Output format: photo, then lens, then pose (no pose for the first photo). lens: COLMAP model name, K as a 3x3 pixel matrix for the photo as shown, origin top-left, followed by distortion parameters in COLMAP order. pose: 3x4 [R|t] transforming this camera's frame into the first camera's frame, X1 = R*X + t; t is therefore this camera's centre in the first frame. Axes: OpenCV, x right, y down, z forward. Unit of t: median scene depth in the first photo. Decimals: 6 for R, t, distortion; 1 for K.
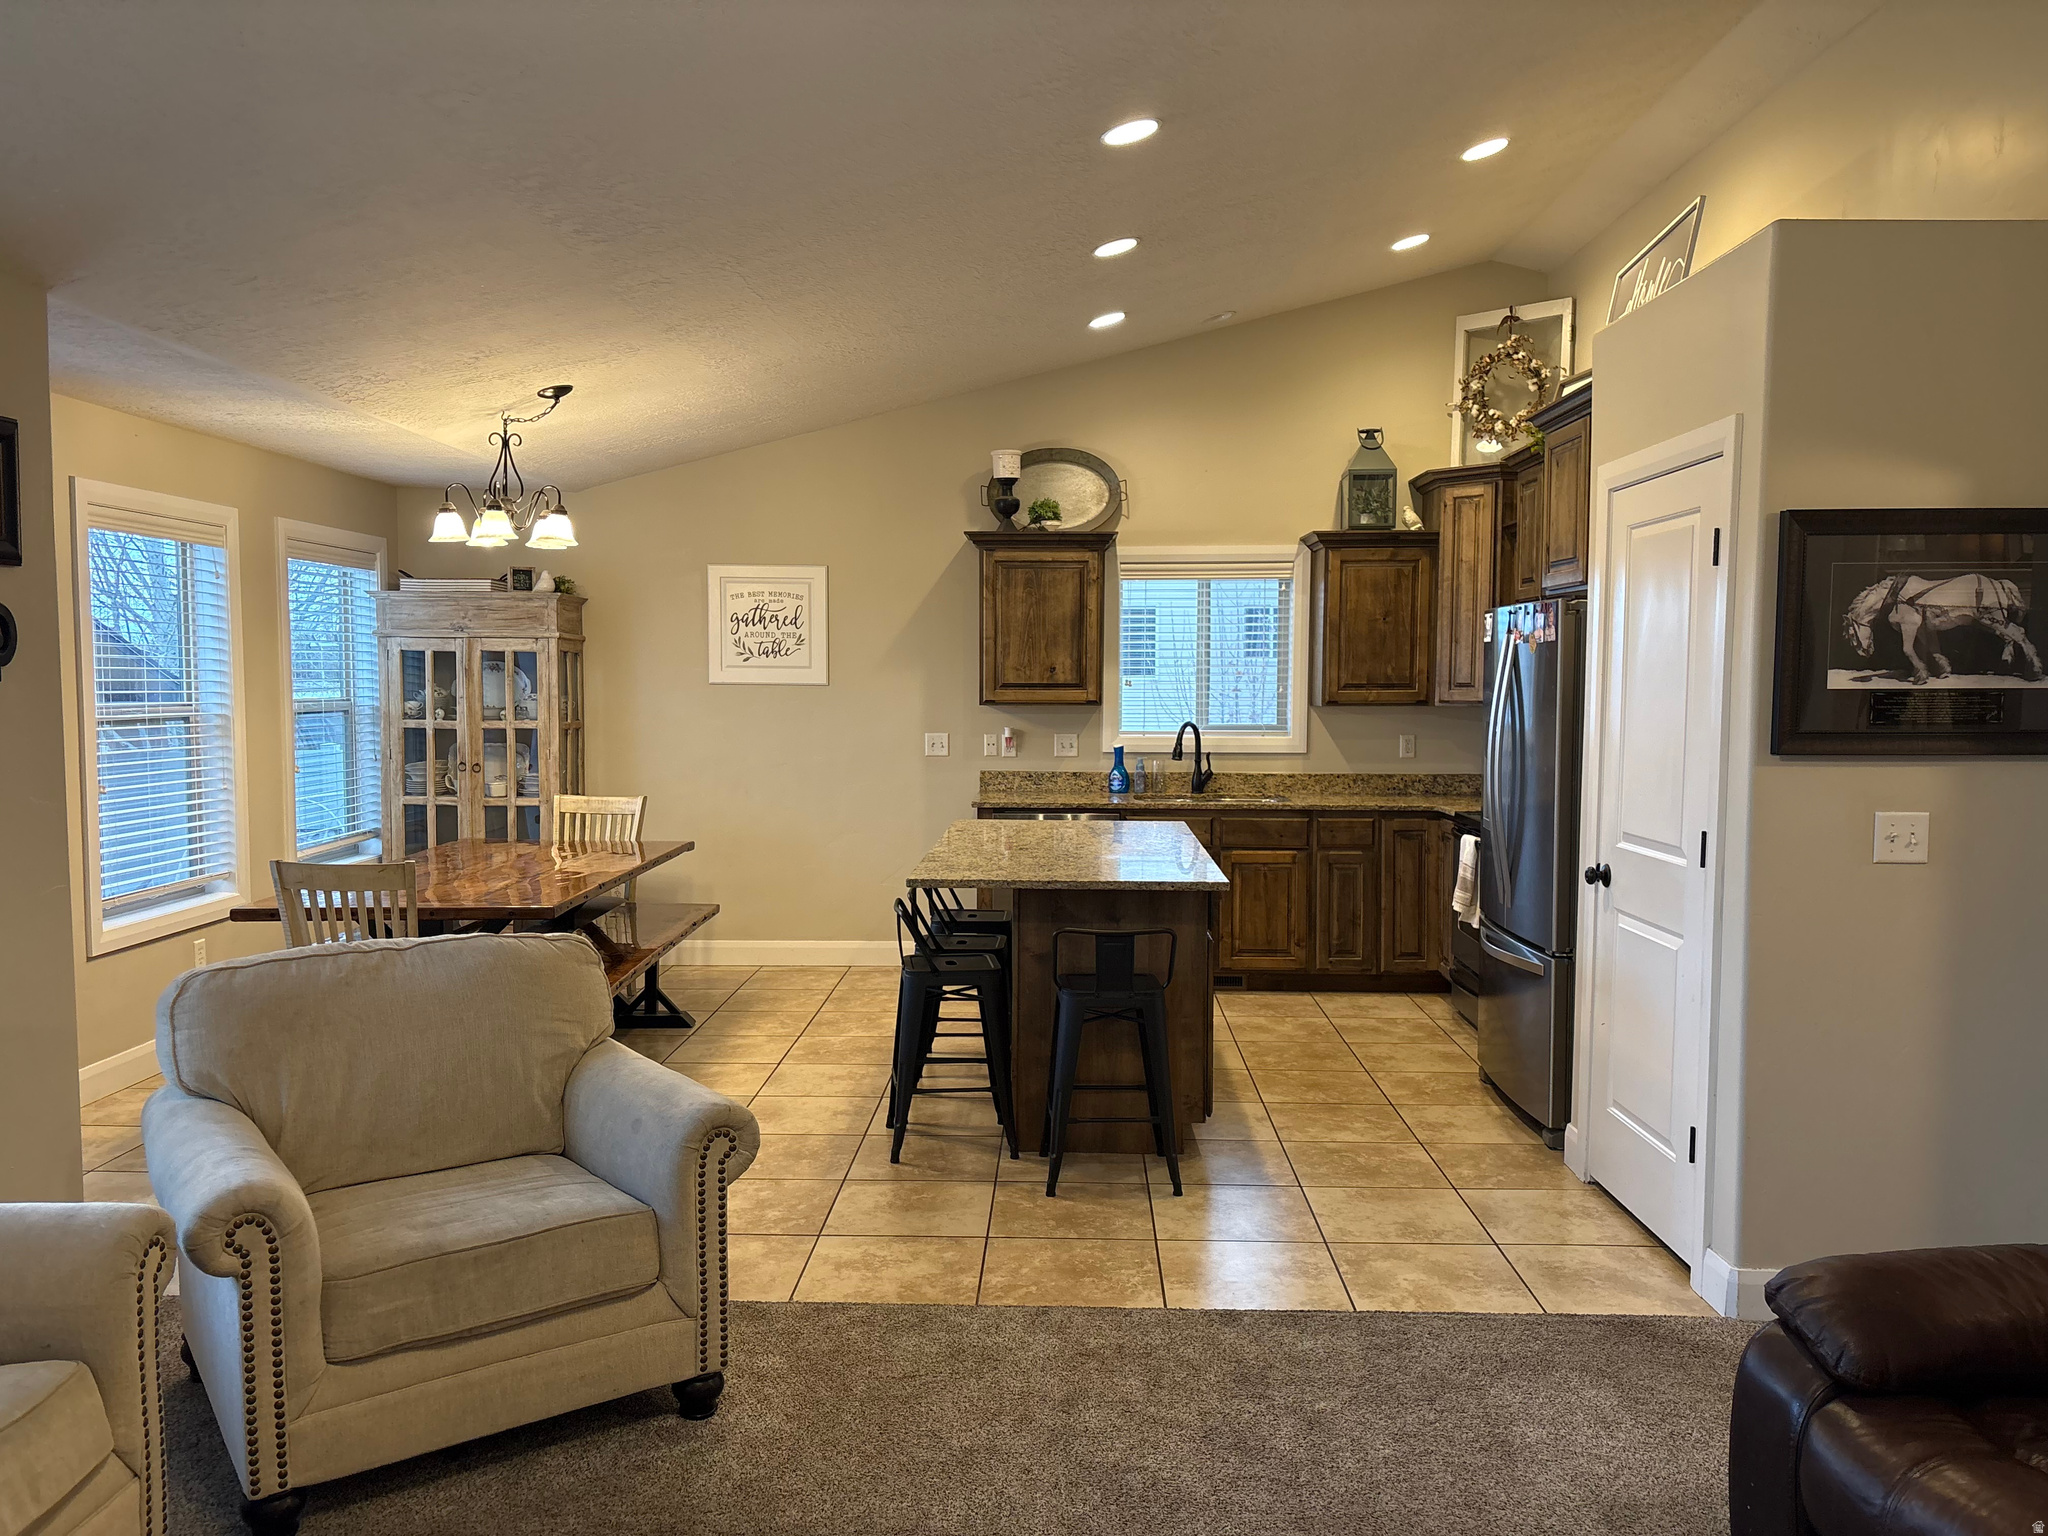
lens RADIAL K [[1513.0, 0, 1024.0], [0, 1513.0, 768.0], [0, 0, 1]] dist [0.062722, -0.081894]
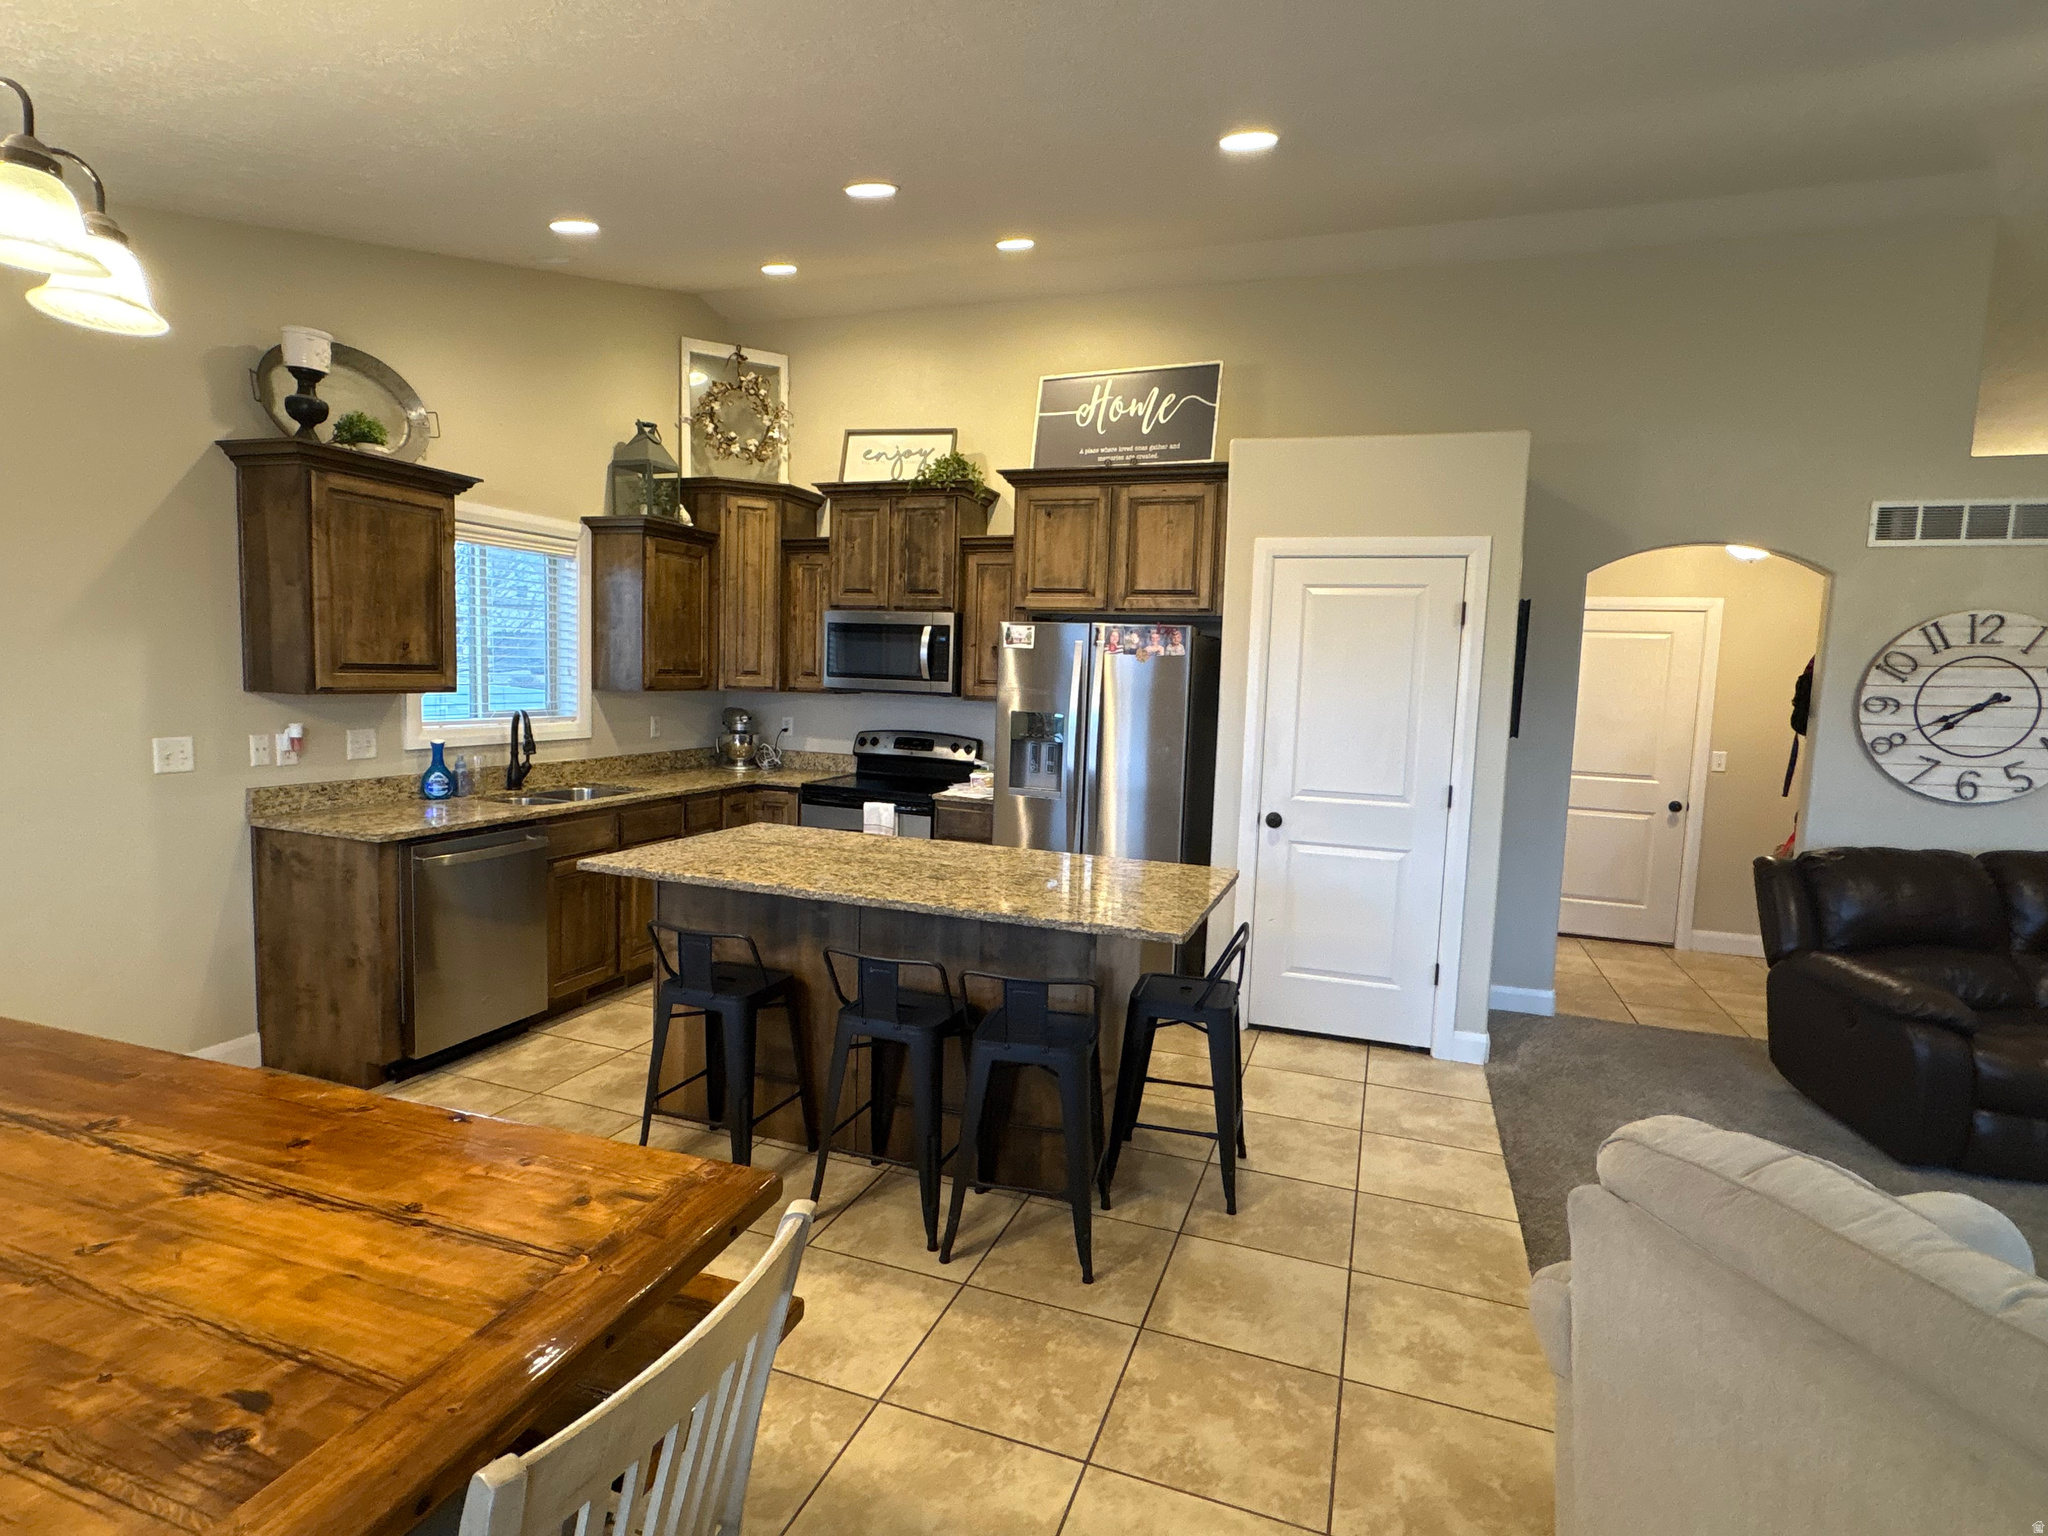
lens RADIAL K [[1027.9, 0, 1024.0], [0, 1027.9, 768.0], [0, 0, 1]] dist [0.002482, 0.000345]
pose [[0.315383, -0.080436, 0.945549, -0.373811], [0.023627, 0.996758, 0.076912, -0.036402], [-0.948670, -0.001916, 0.316261, 0.539019]]
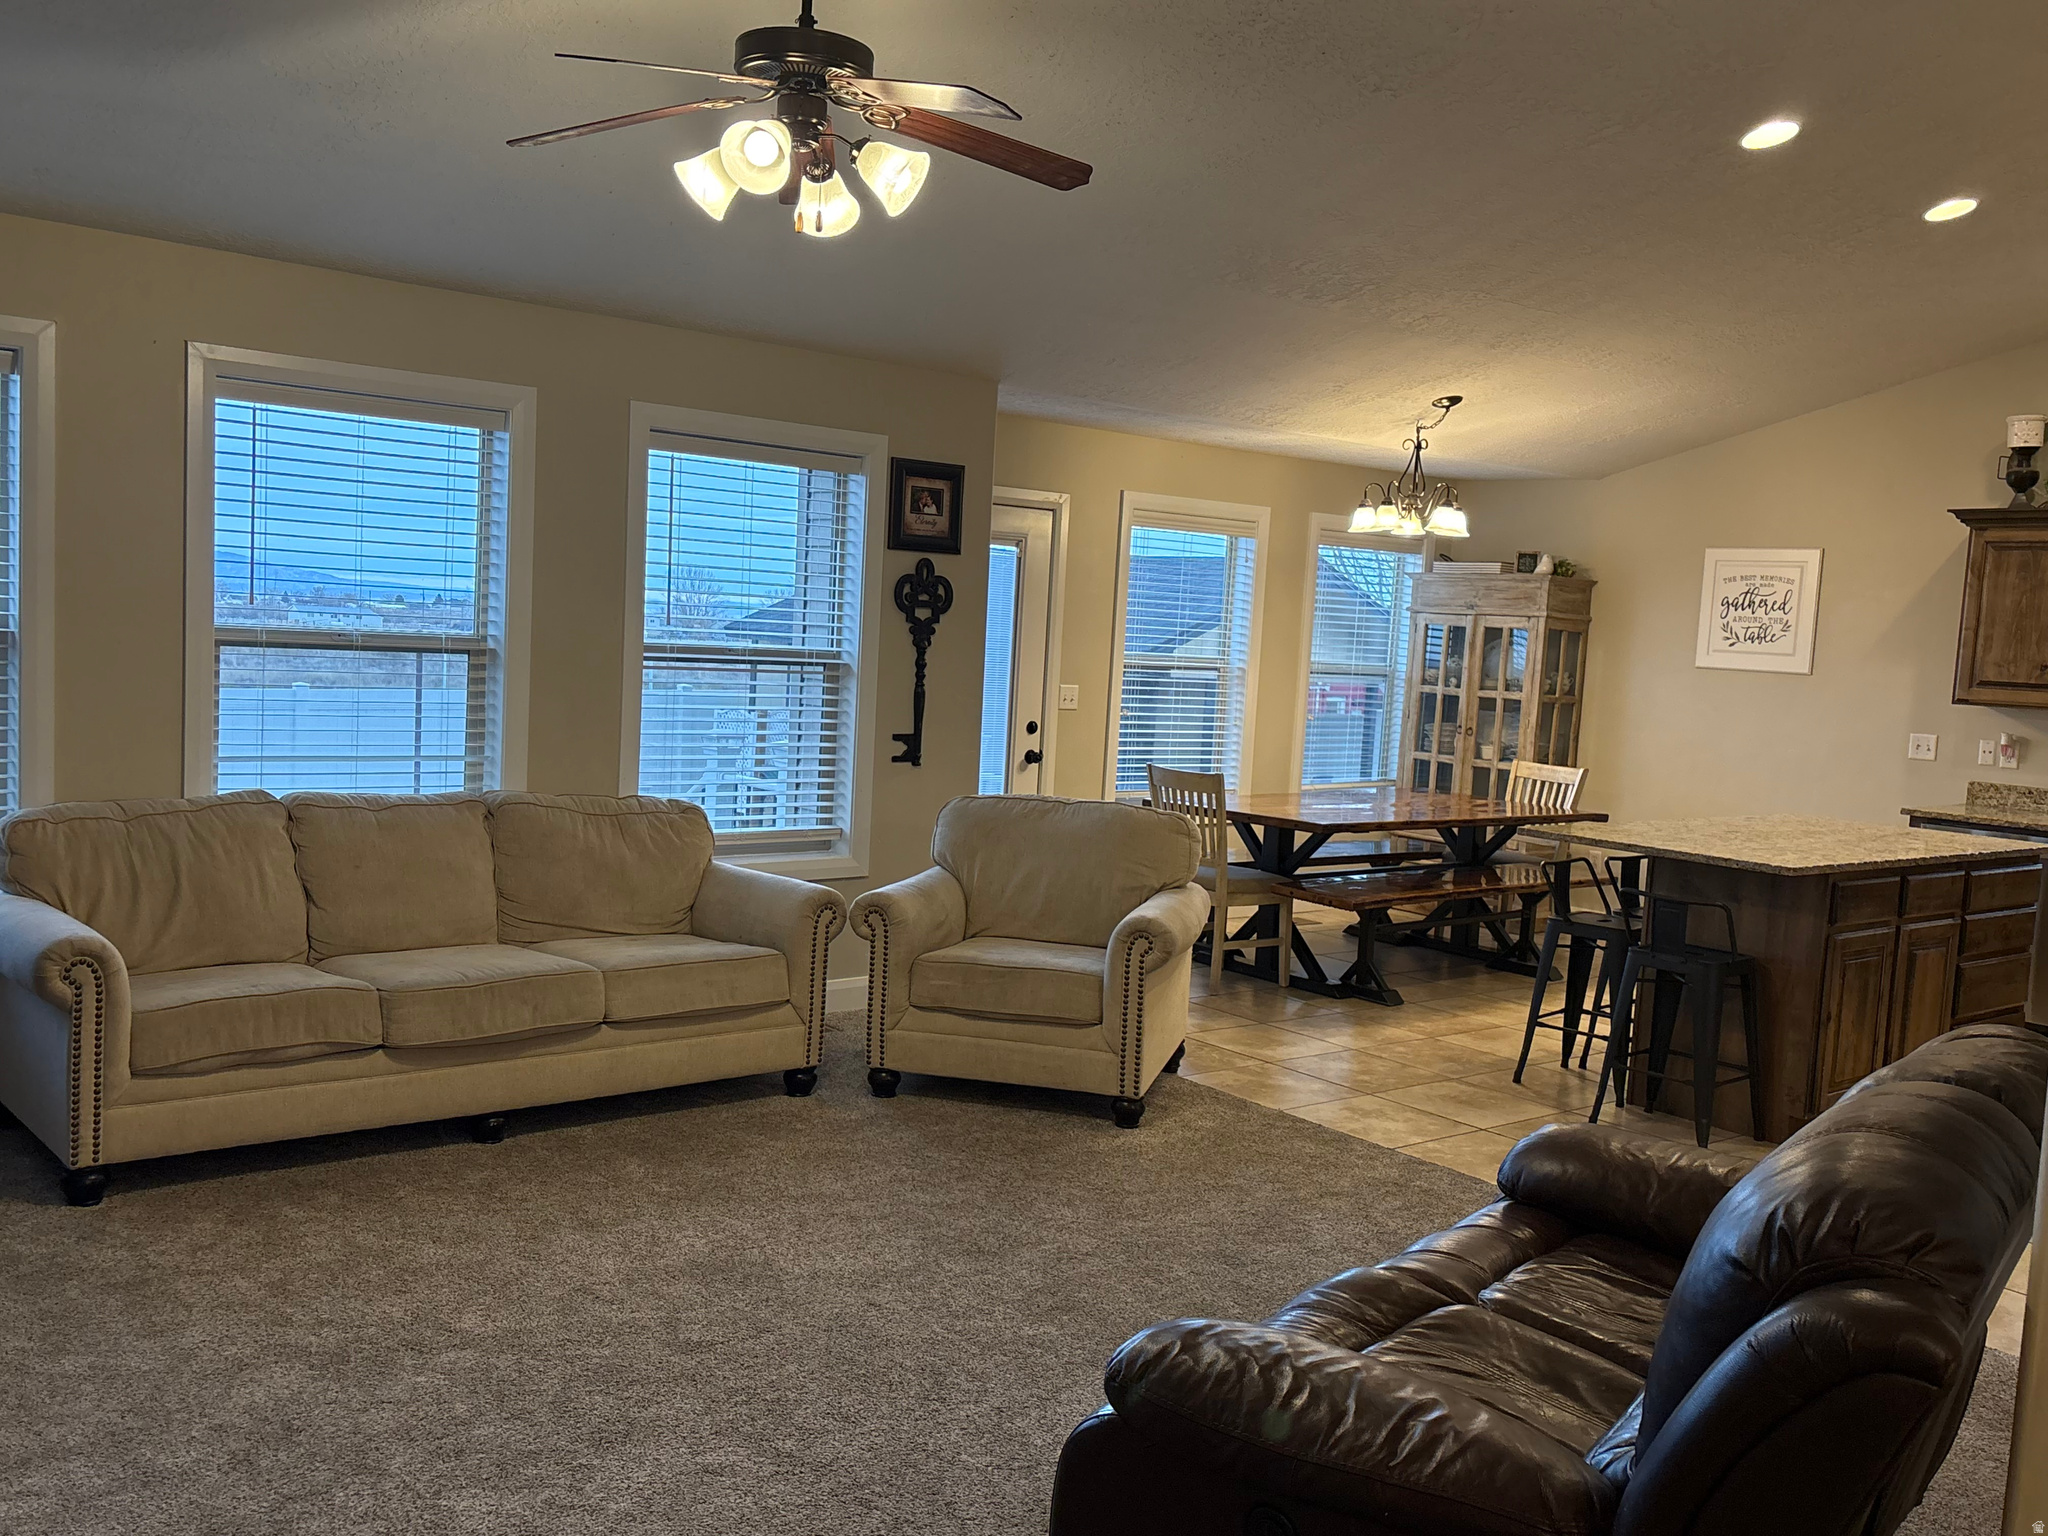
lens RADIAL K [[1738.6, 0, 1024.0], [0, 1738.6, 768.0], [0, 0, 1]] dist [0.014069, 0.000246]
pose [[0.647770, 0.092440, -0.756207, 0.395223], [-0.097707, 0.994494, 0.037872, 0.010129], [0.755545, 0.049354, 0.653235, -0.078143]]
